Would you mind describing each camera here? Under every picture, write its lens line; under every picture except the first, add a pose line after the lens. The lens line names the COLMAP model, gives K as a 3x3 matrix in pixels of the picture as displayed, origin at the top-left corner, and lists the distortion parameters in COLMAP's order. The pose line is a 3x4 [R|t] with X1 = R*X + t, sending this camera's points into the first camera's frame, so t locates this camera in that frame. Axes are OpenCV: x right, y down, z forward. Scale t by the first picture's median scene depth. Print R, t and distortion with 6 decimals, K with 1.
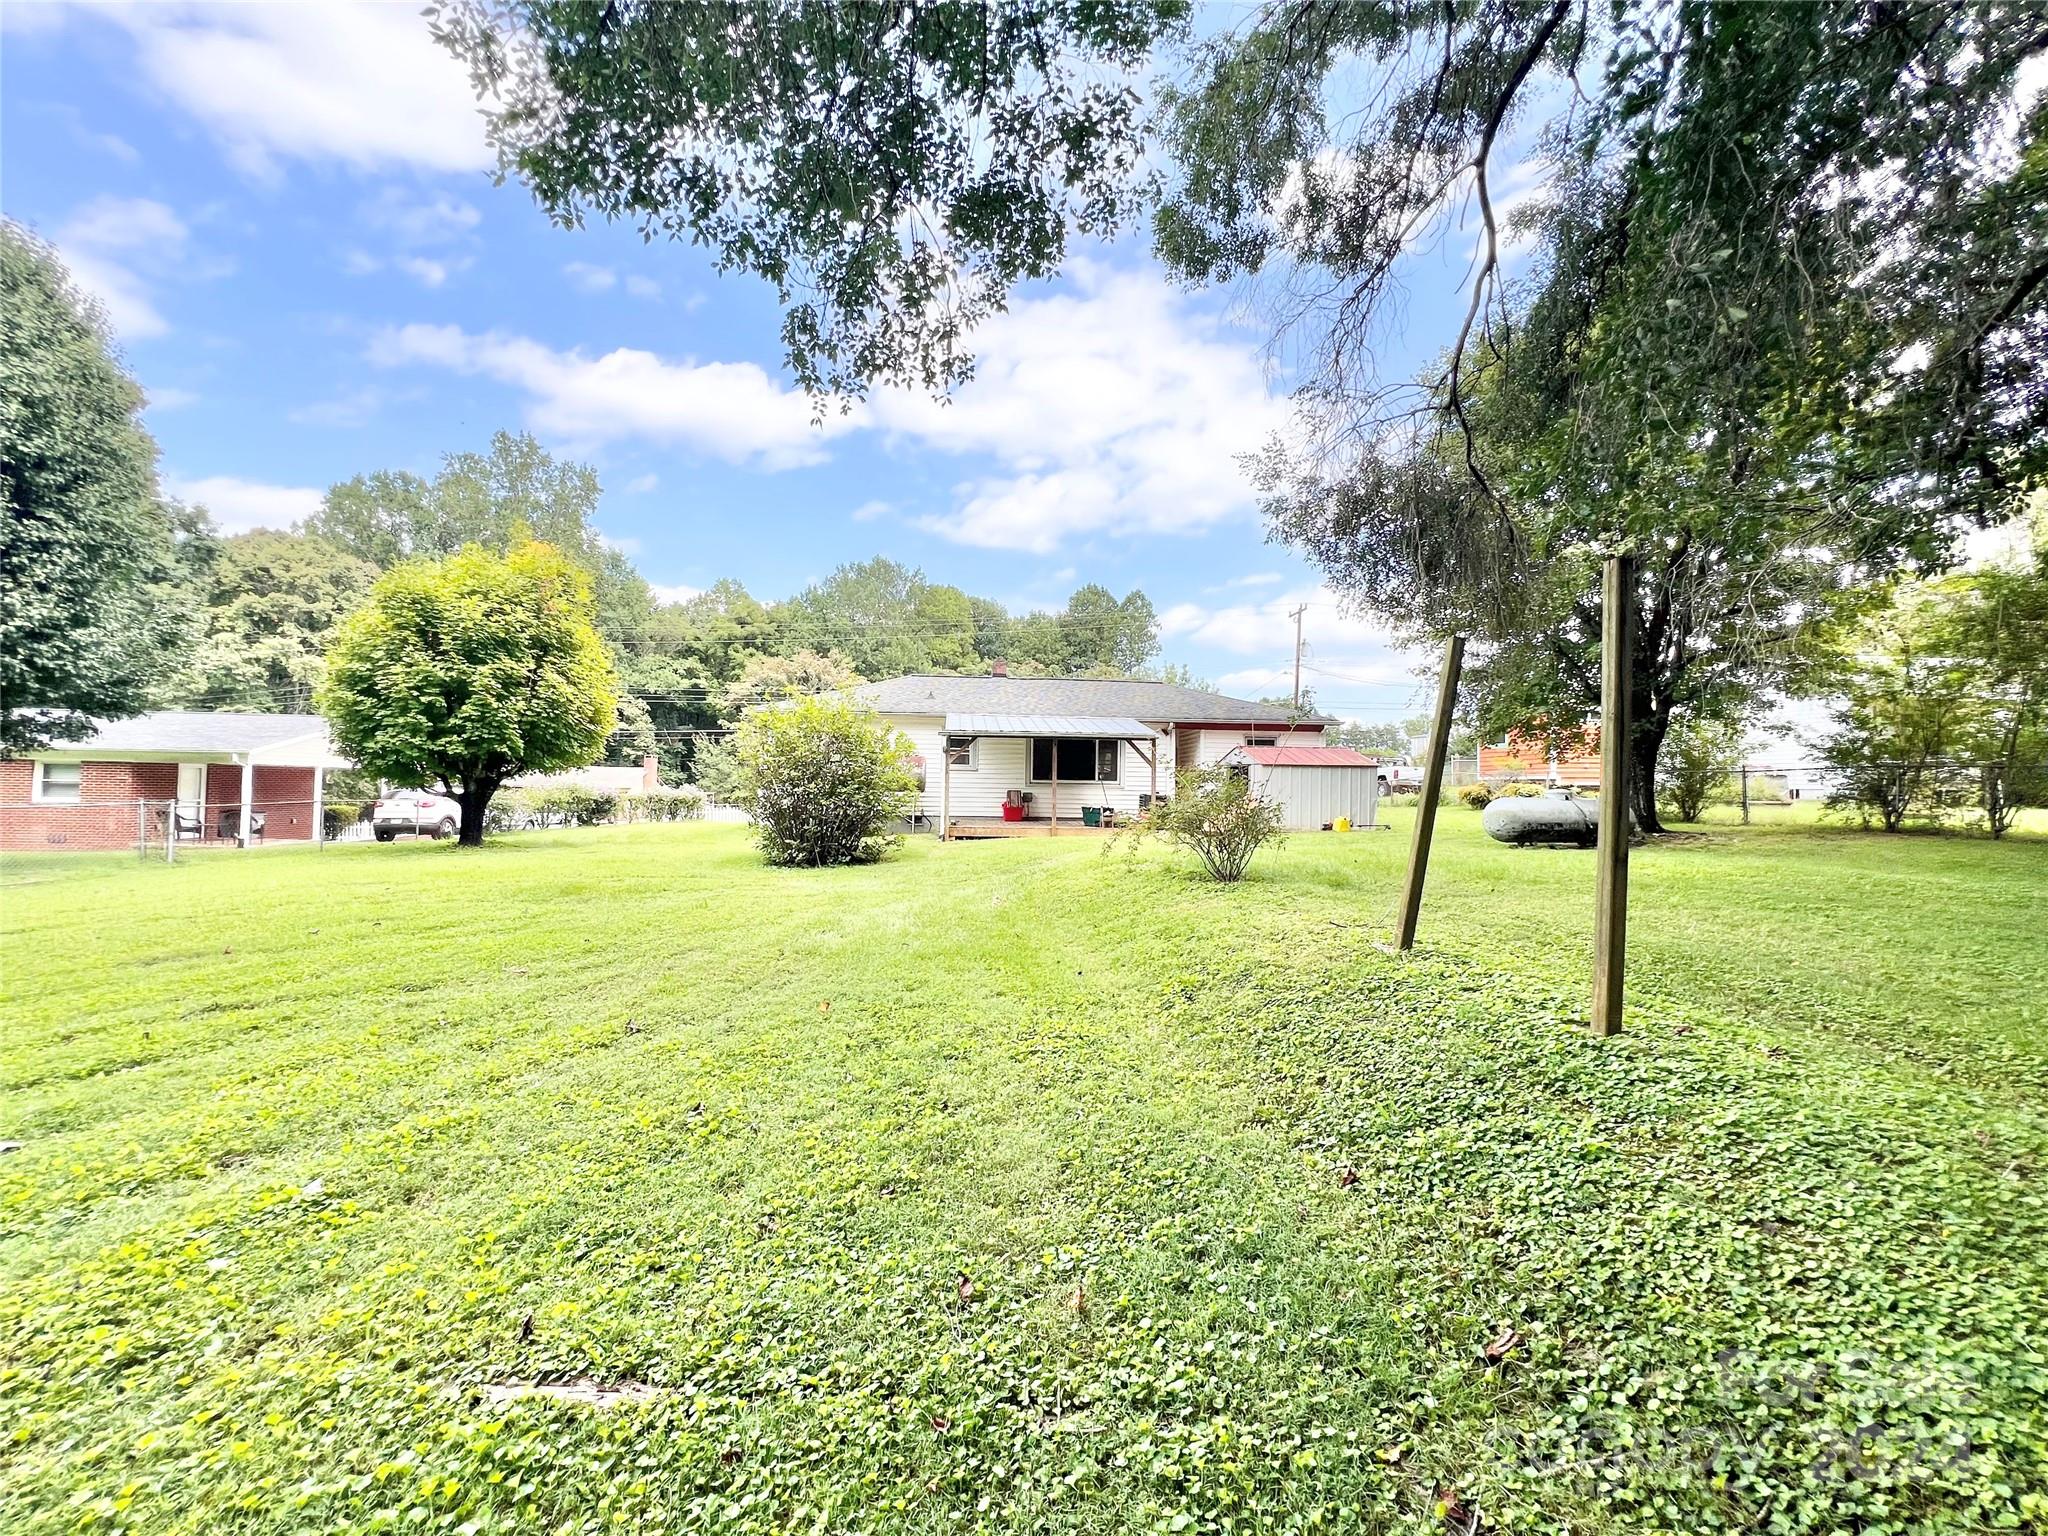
lens RADIAL K [[820.1, 0, 1023.6], [0, 820.1, 766.7], [0, 0, 1]] dist [-0.001228, -0.000481]
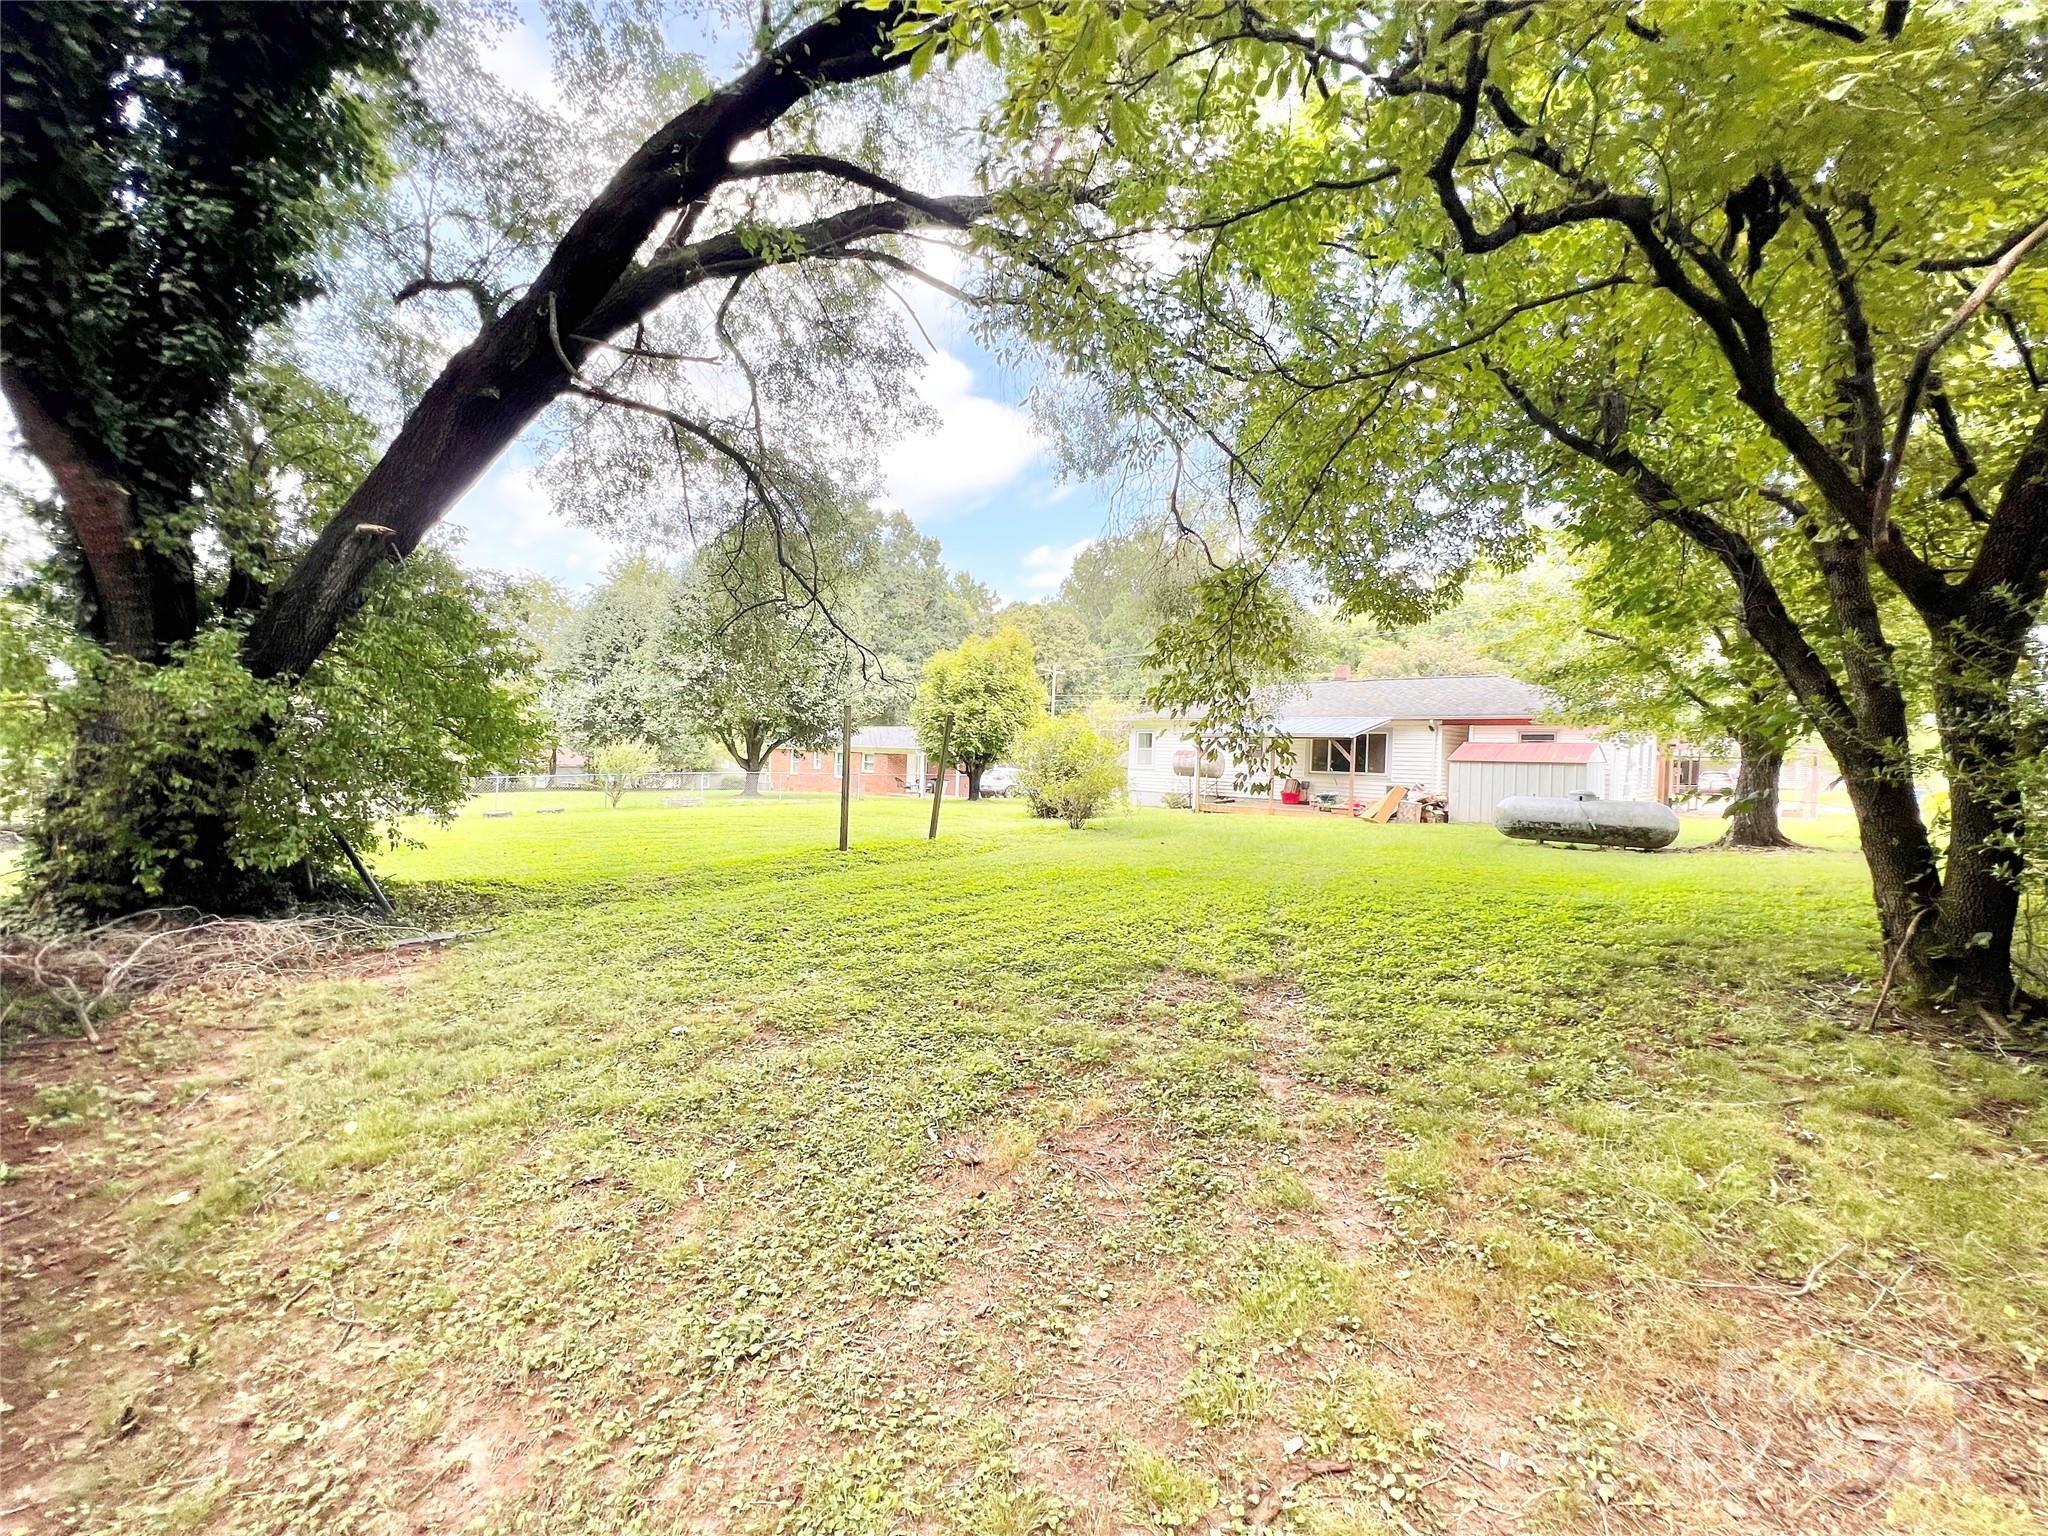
lens RADIAL K [[820.1, 0, 1025.0], [0, 820.1, 760.1], [0, 0, 1]] dist [-0.001228, -0.000481]
pose [[0.656931, 0.008596, -0.753902, 0.832020], [-0.003840, 0.999960, 0.008054, -0.010853], [0.753941, -0.002396, 0.656937, -0.123990]]
